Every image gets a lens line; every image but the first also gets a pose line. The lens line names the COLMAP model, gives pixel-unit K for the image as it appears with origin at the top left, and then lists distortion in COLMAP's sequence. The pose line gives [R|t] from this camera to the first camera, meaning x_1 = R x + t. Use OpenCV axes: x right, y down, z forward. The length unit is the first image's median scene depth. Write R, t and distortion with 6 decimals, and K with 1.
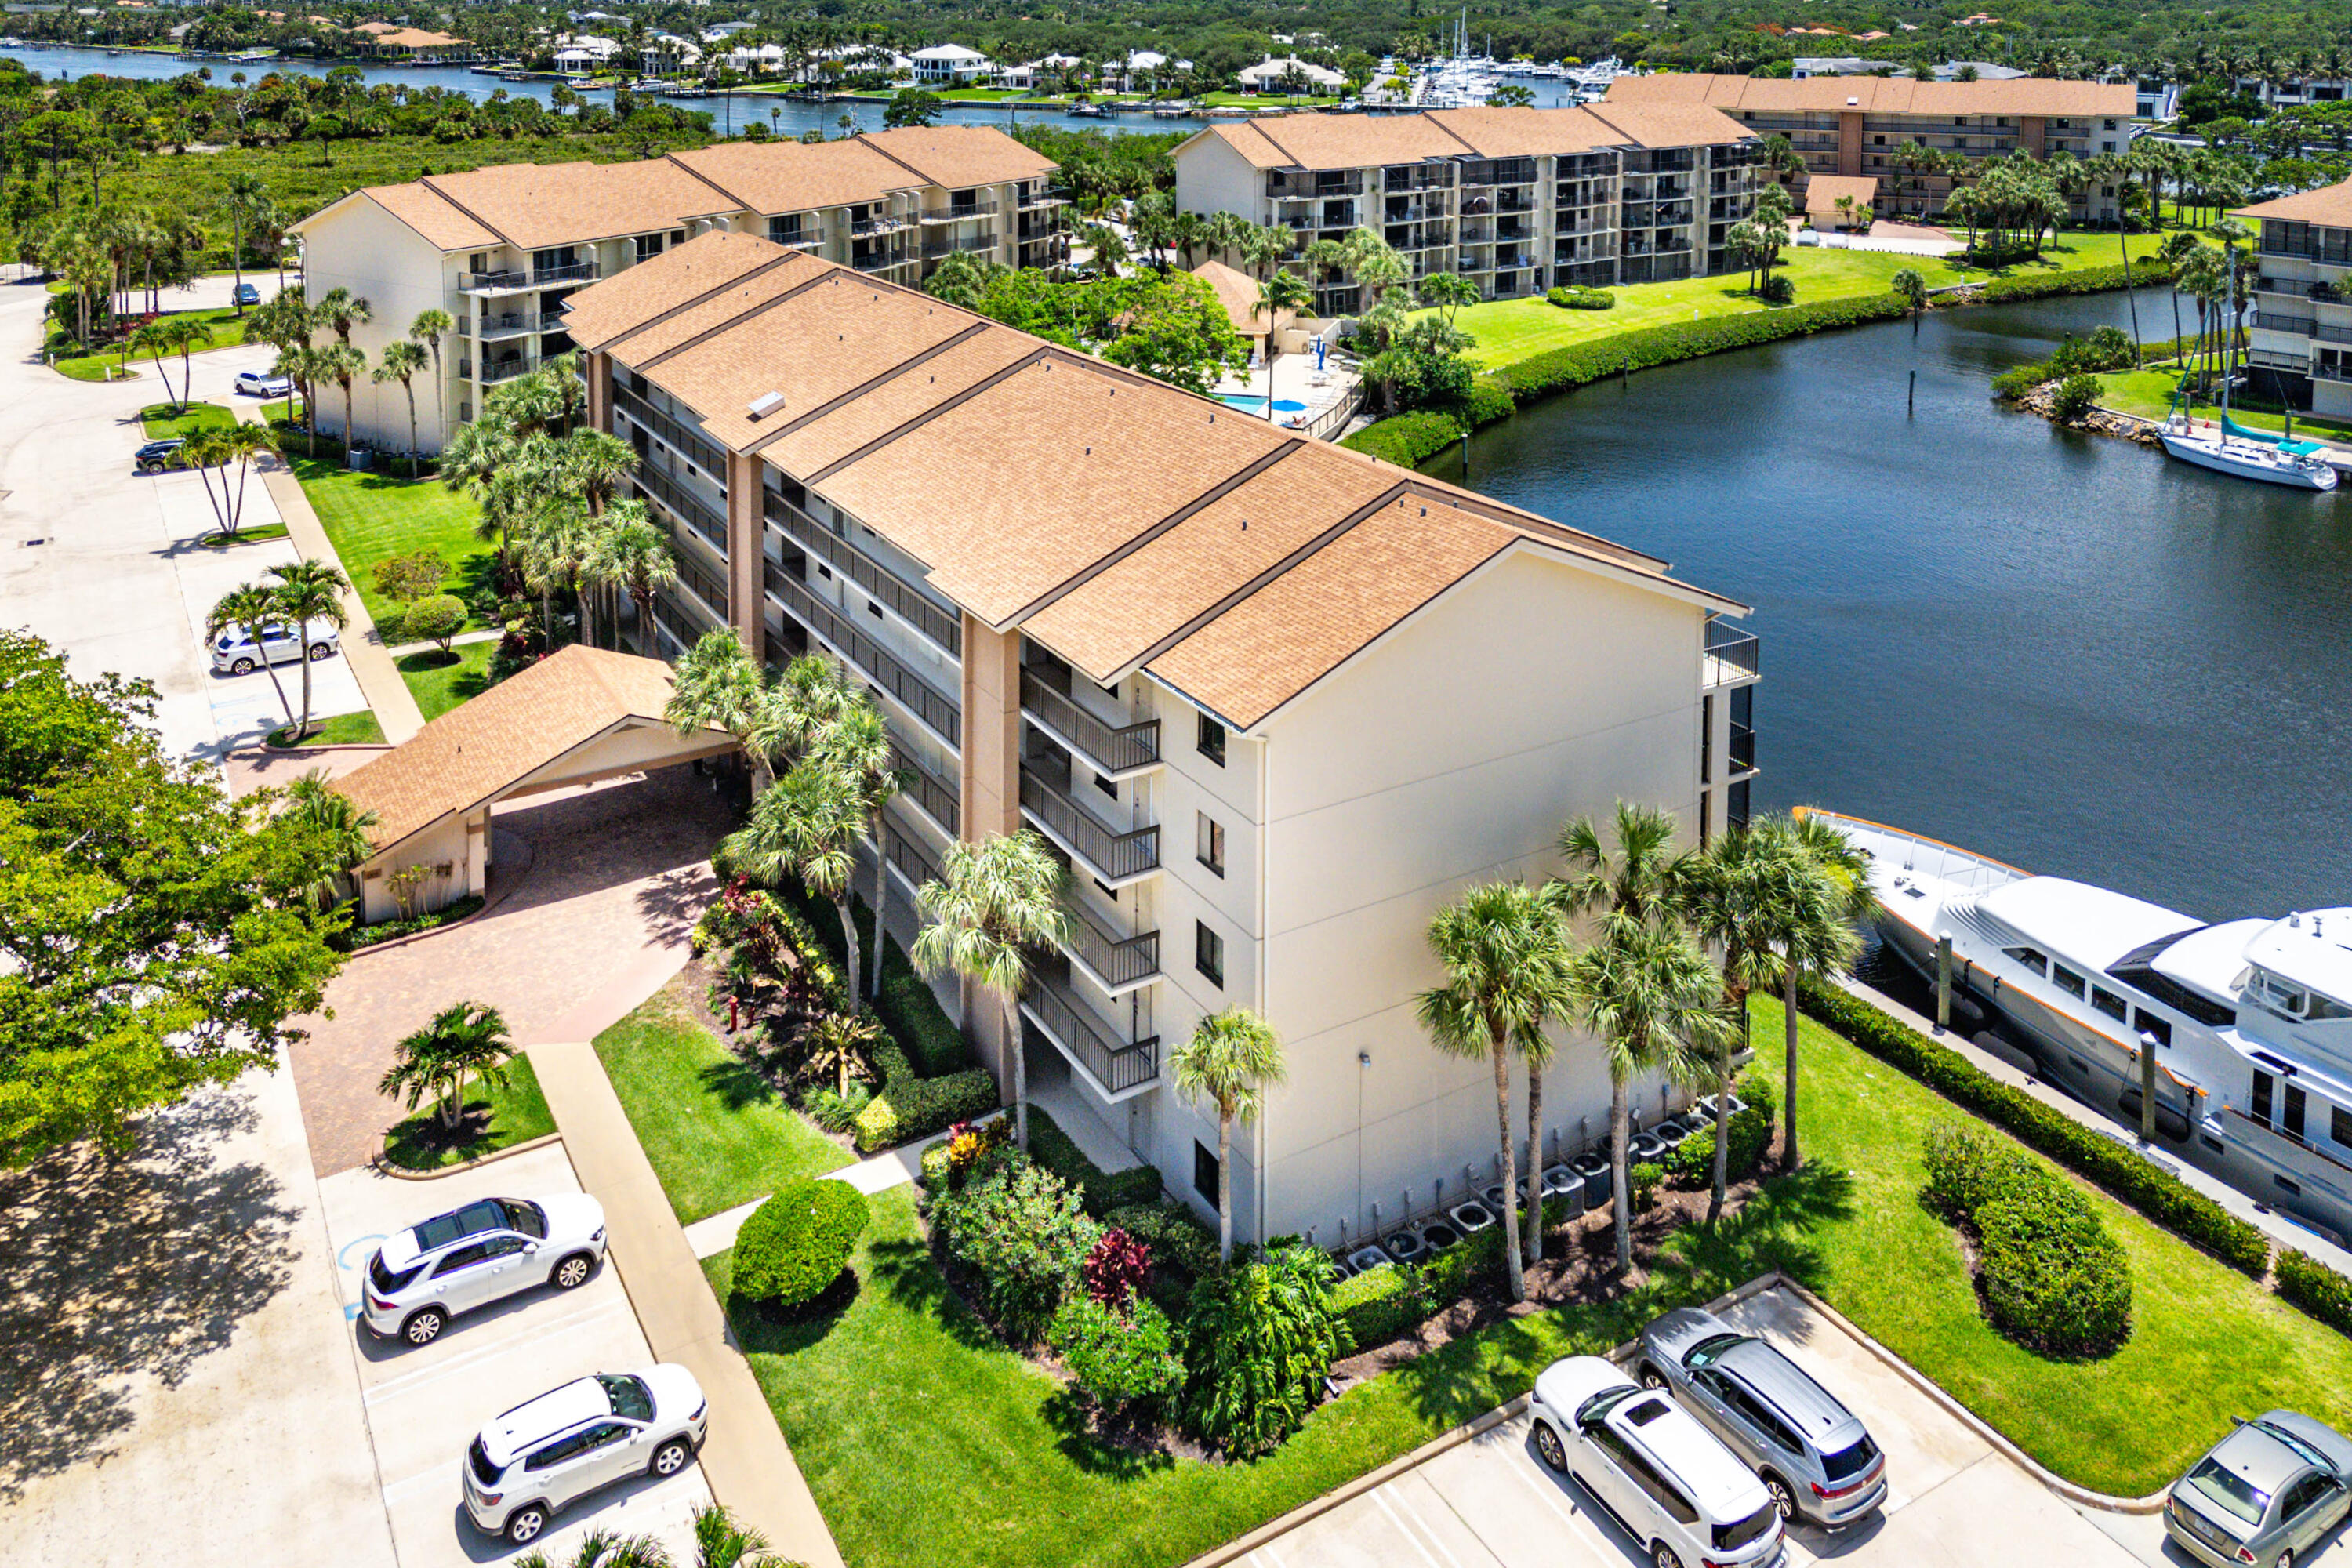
lens RADIAL K [[1604.8, 0, 1181.2], [0, 1604.8, 607.0], [0, 0, 1]] dist [0.019972, -0.002169]
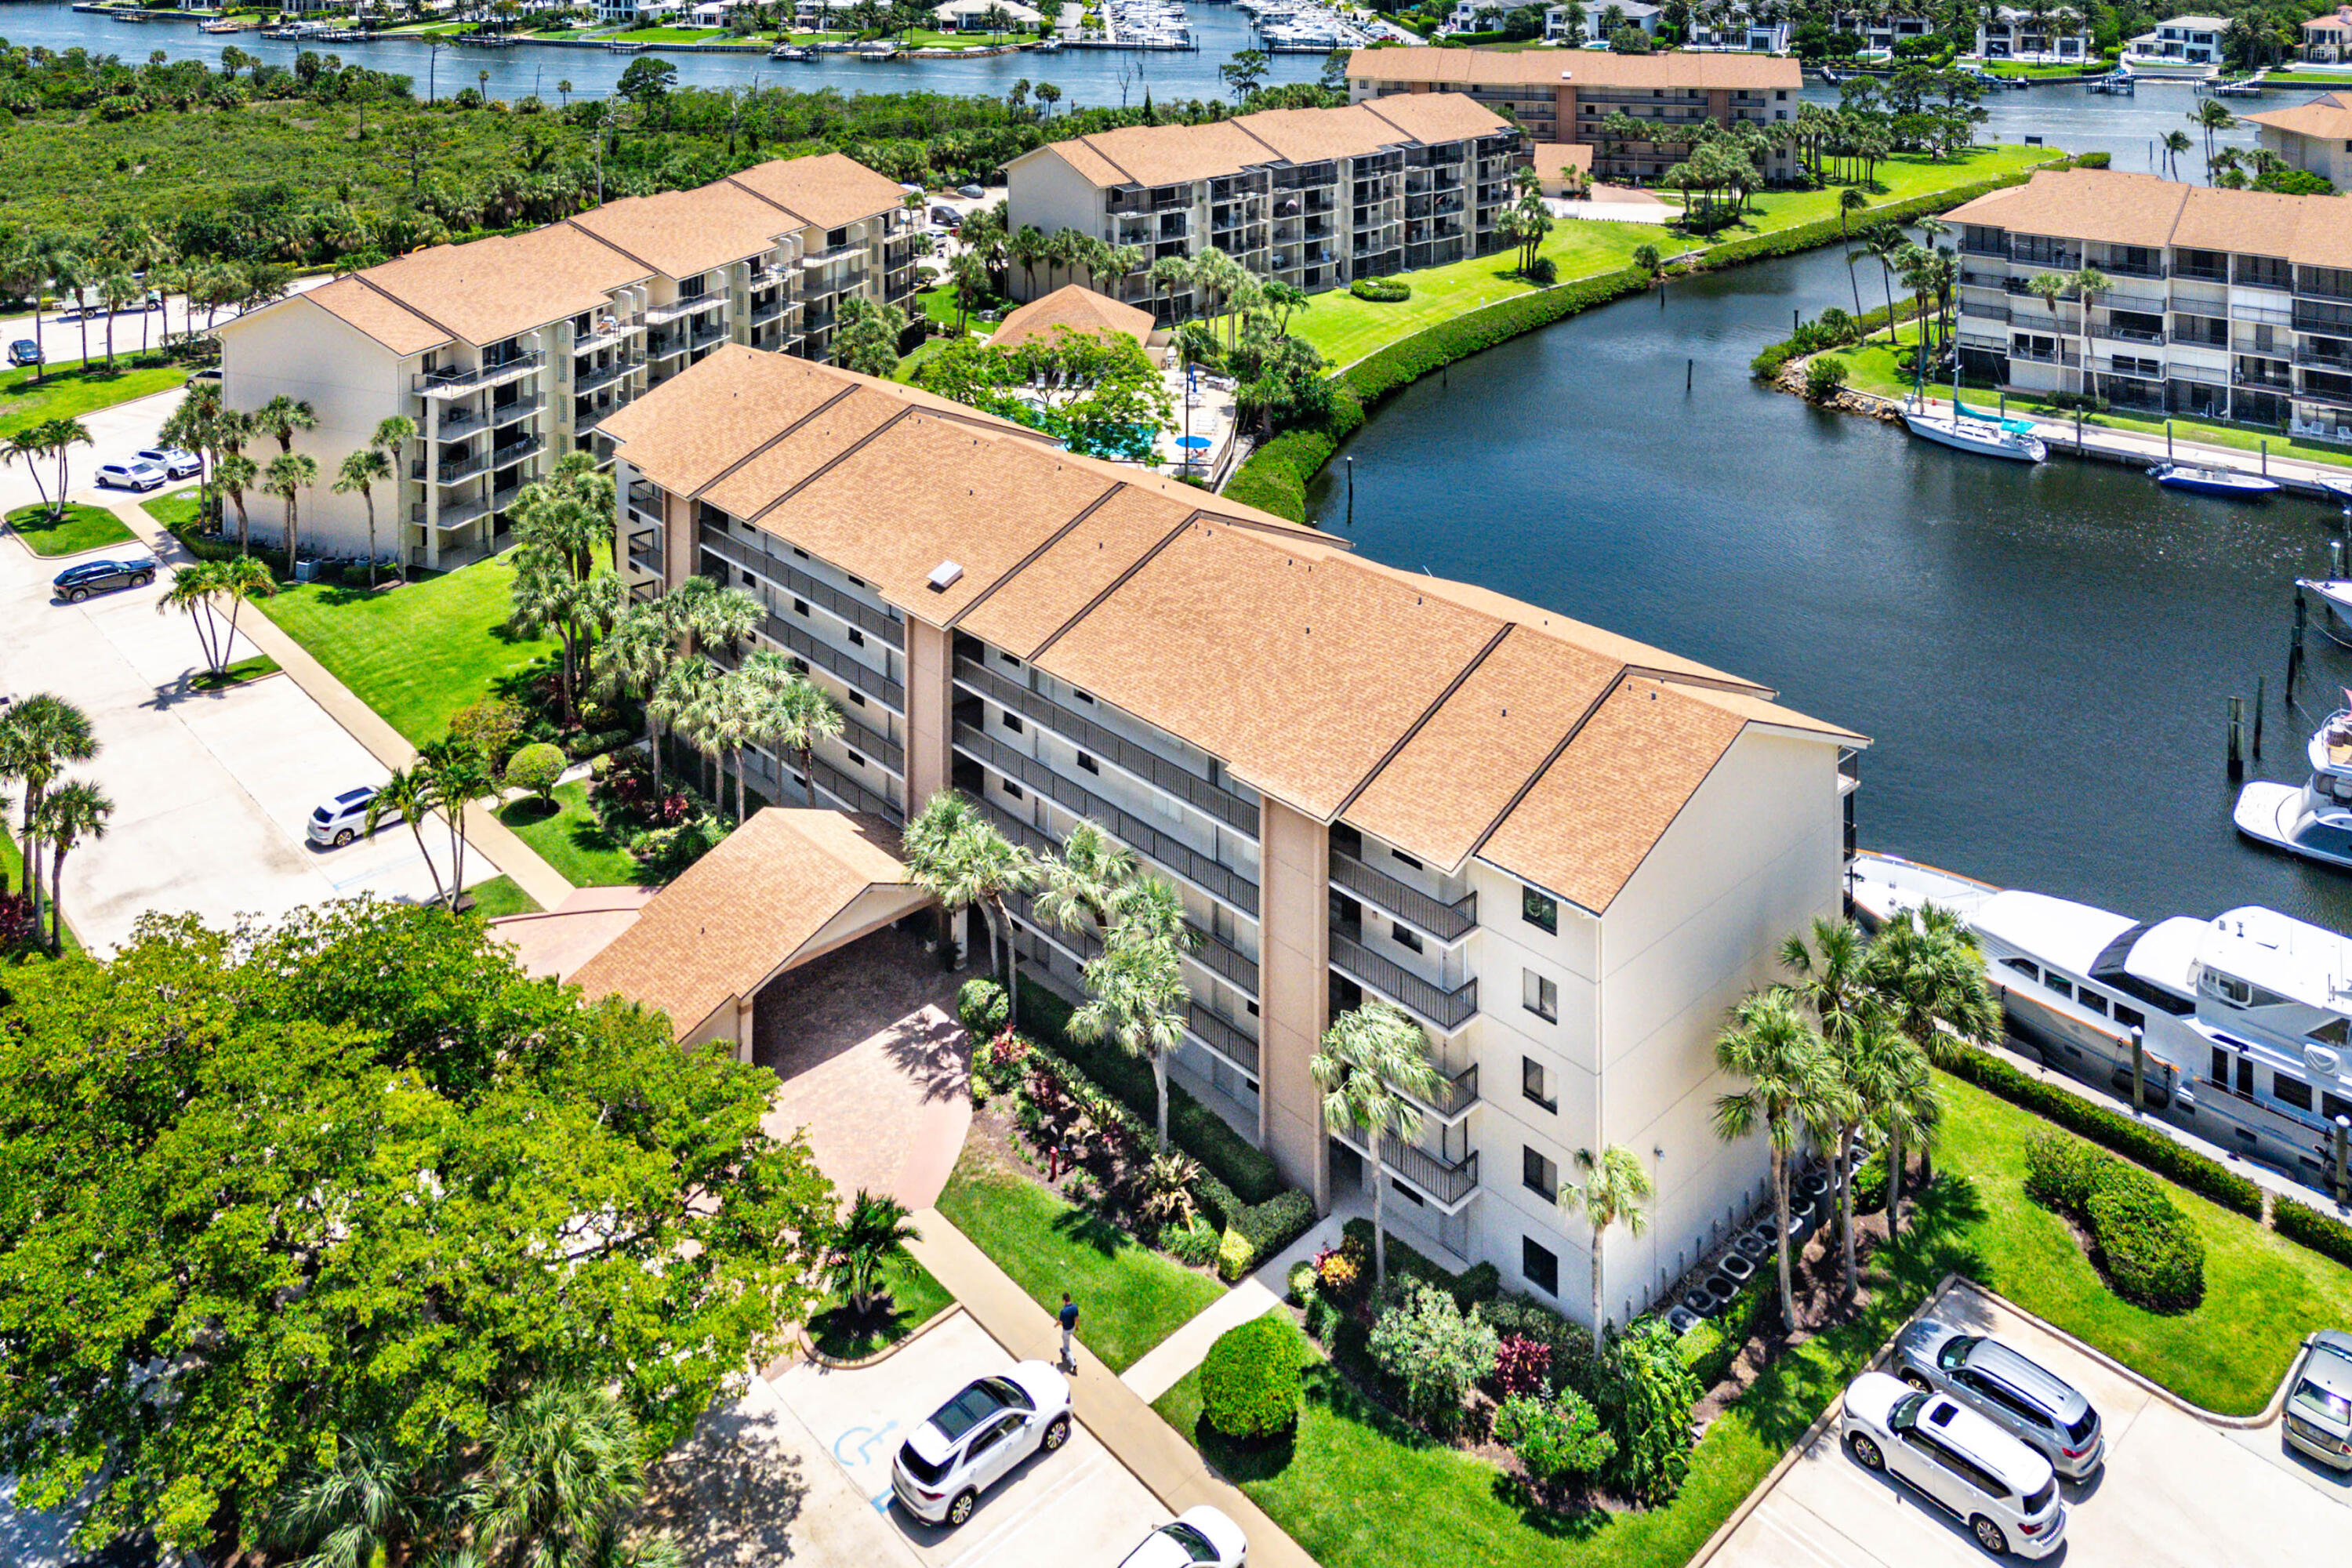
lens RADIAL K [[1647.7, 0, 1174.0], [0, 1647.7, 494.6], [0, 0, 1]] dist [0.029395, -0.017528]
pose [[0.978571, -0.056056, 0.198131, -0.386950], [0.058988, 0.998219, -0.008927, -0.191452], [-0.197278, 0.020423, 0.980135, -0.151912]]
